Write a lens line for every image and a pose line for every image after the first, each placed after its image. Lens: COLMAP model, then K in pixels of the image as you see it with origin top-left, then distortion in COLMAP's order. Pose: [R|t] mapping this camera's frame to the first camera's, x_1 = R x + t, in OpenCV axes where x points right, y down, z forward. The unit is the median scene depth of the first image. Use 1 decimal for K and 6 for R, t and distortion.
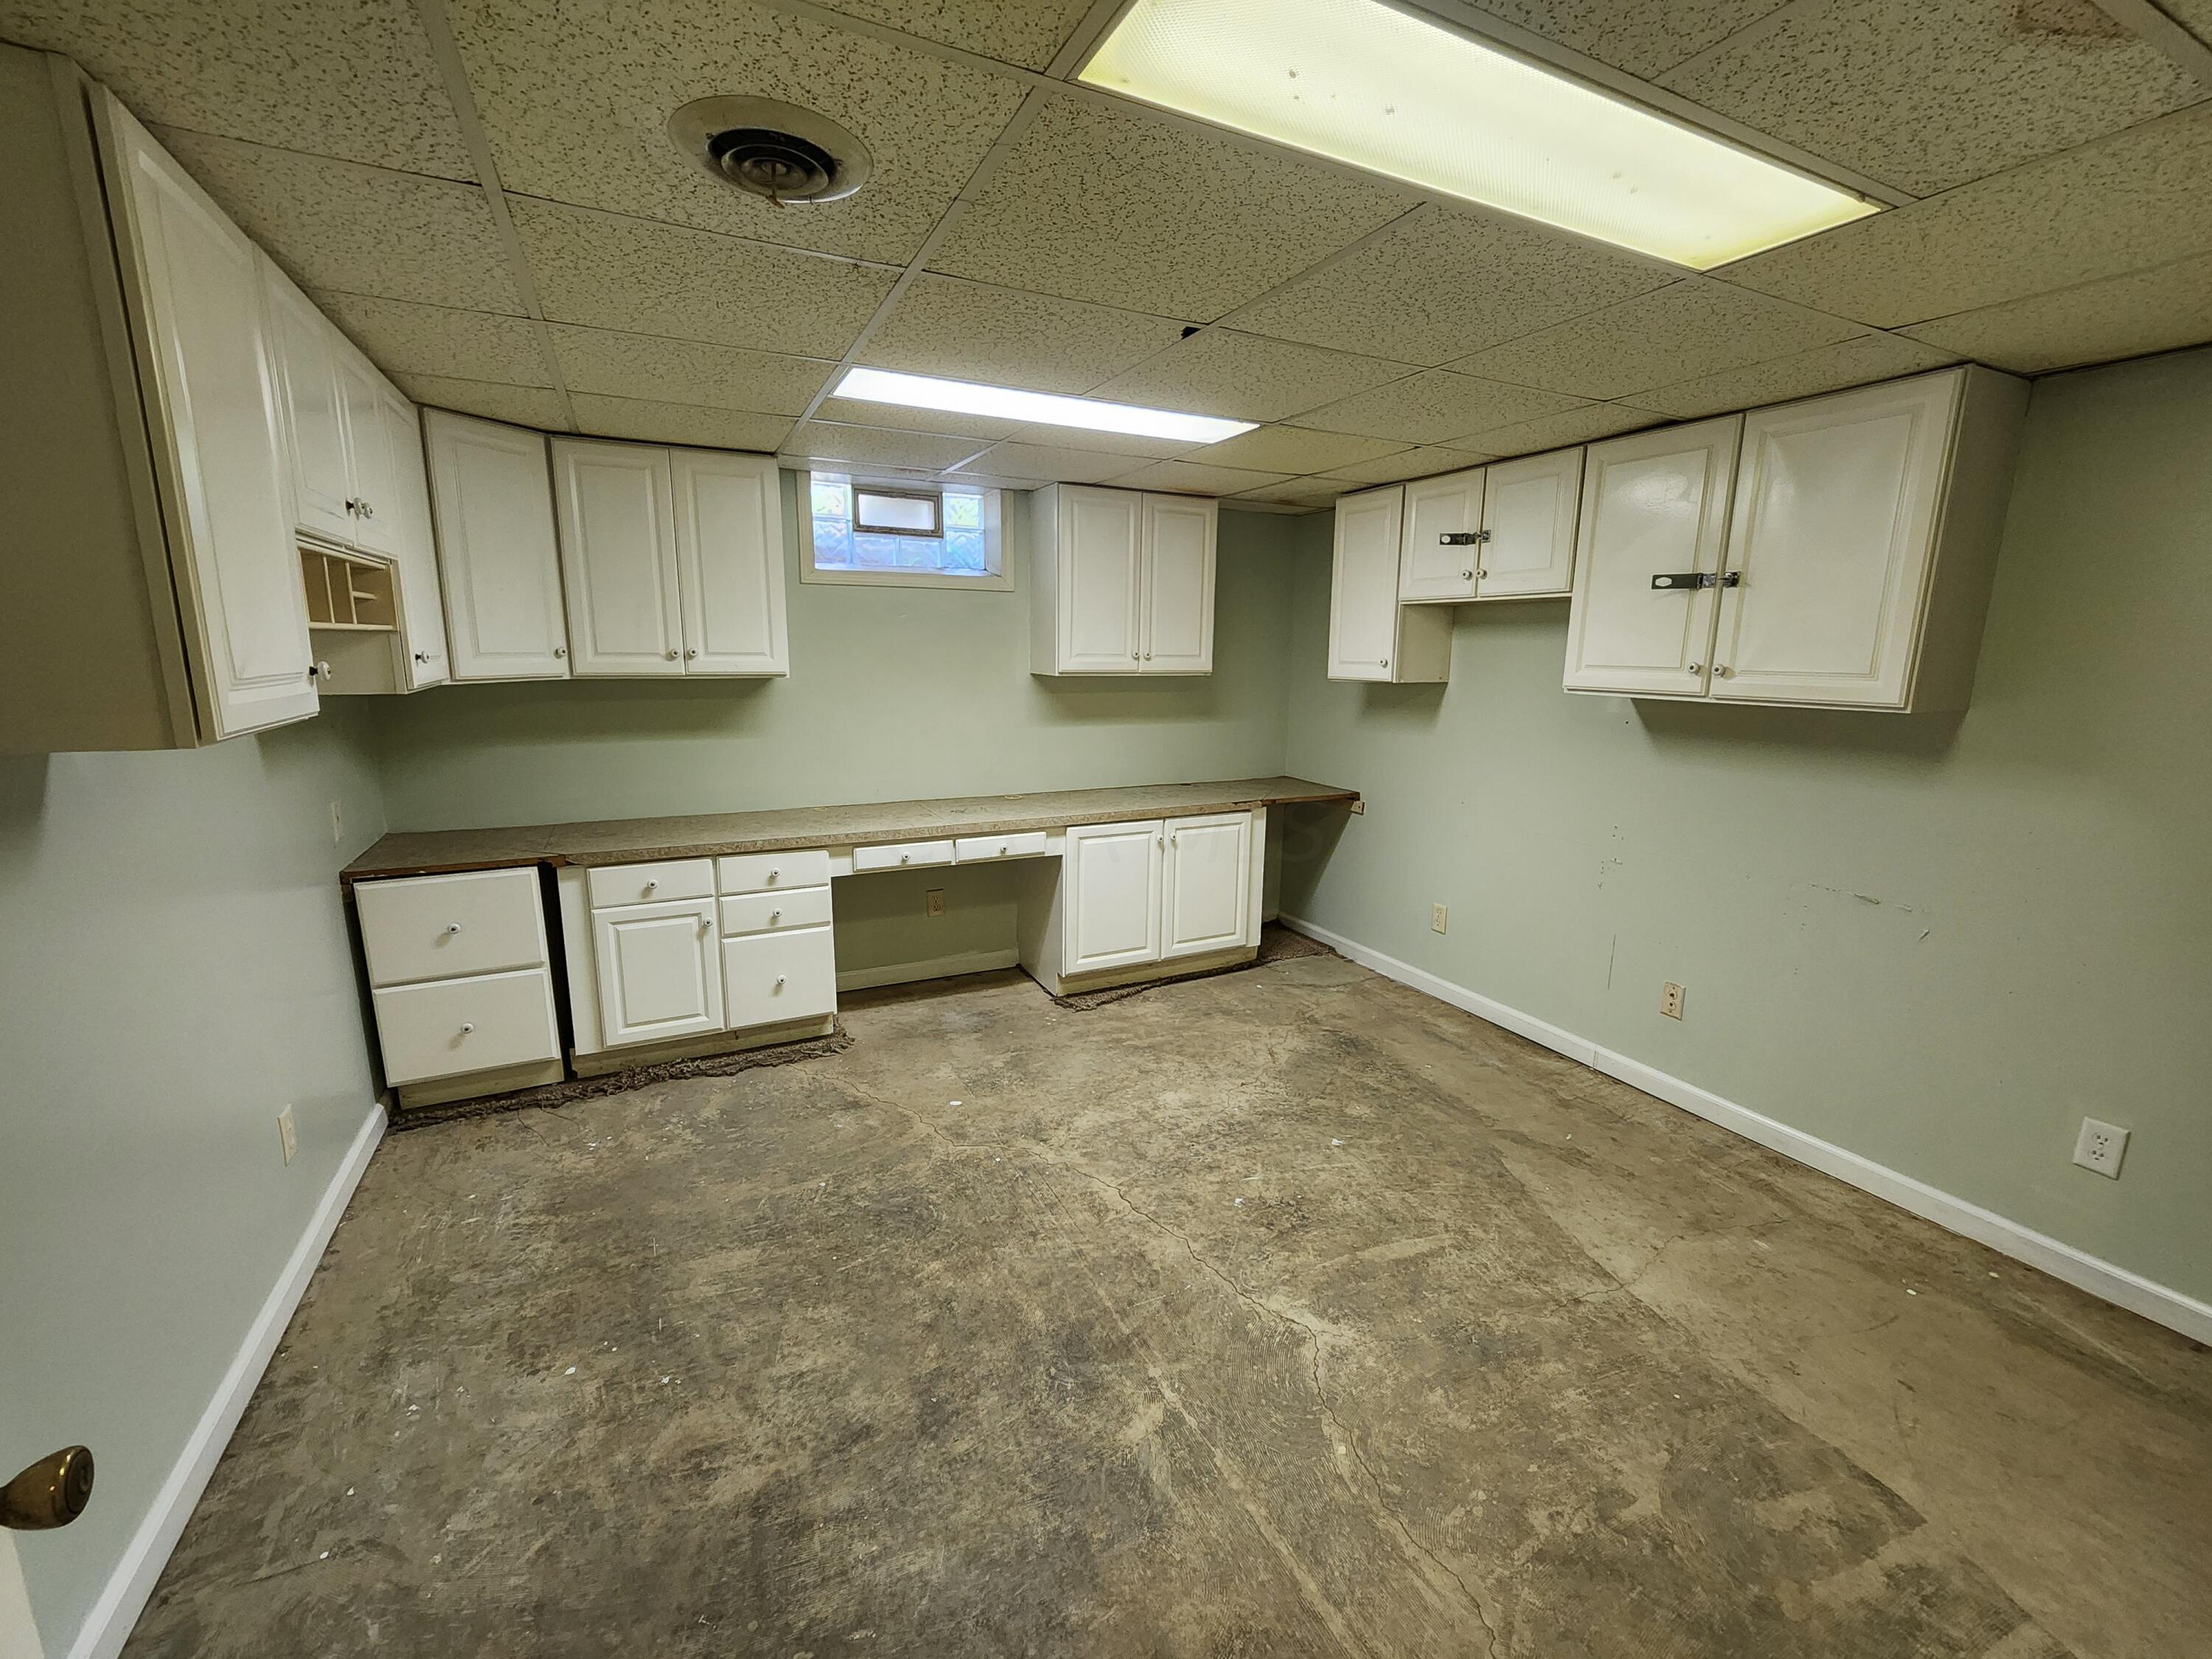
lens RADIAL K [[908.6, 0, 1105.0], [0, 908.6, 825.7], [0, 0, 1]] dist [0.000515, 0.000146]
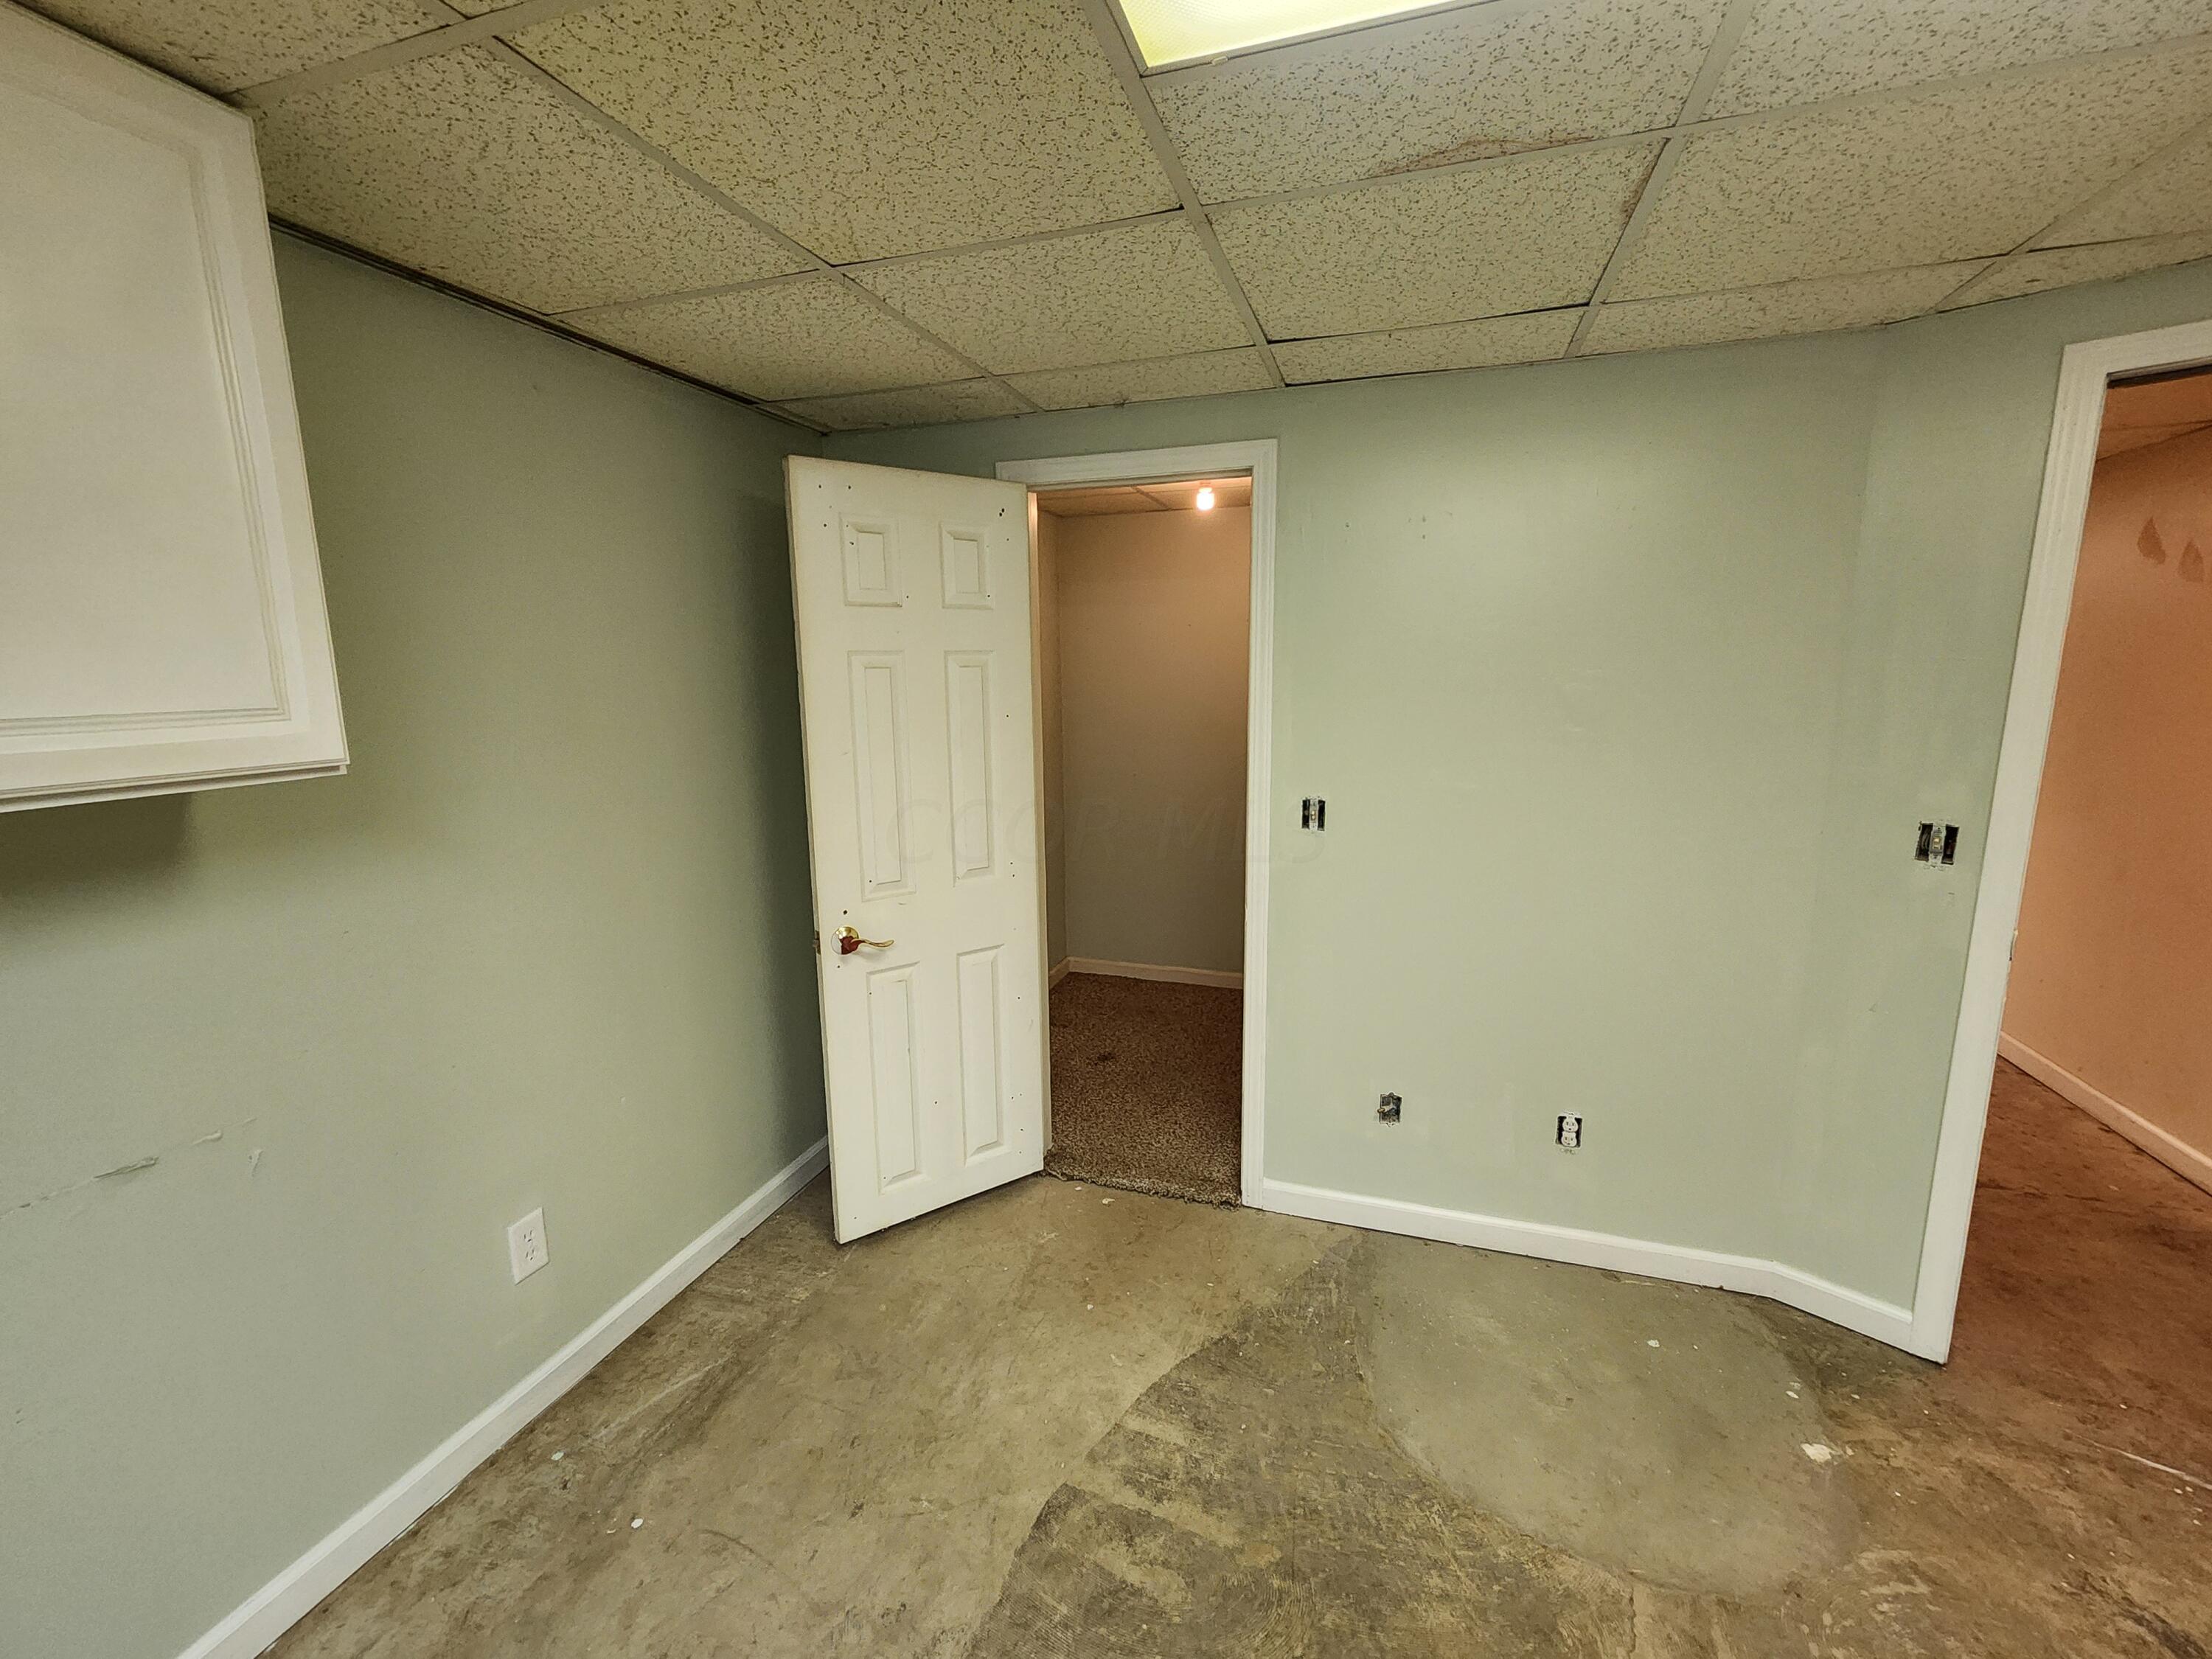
lens RADIAL K [[908.6, 0, 1105.0], [0, 908.6, 825.7], [0, 0, 1]] dist [0.000515, 0.000146]
pose [[-0.706317, -0.123770, 0.696992, 0.184432], [0.145345, 0.938264, 0.313904, -0.210574], [-0.692814, 0.323020, -0.644723, 1.101909]]
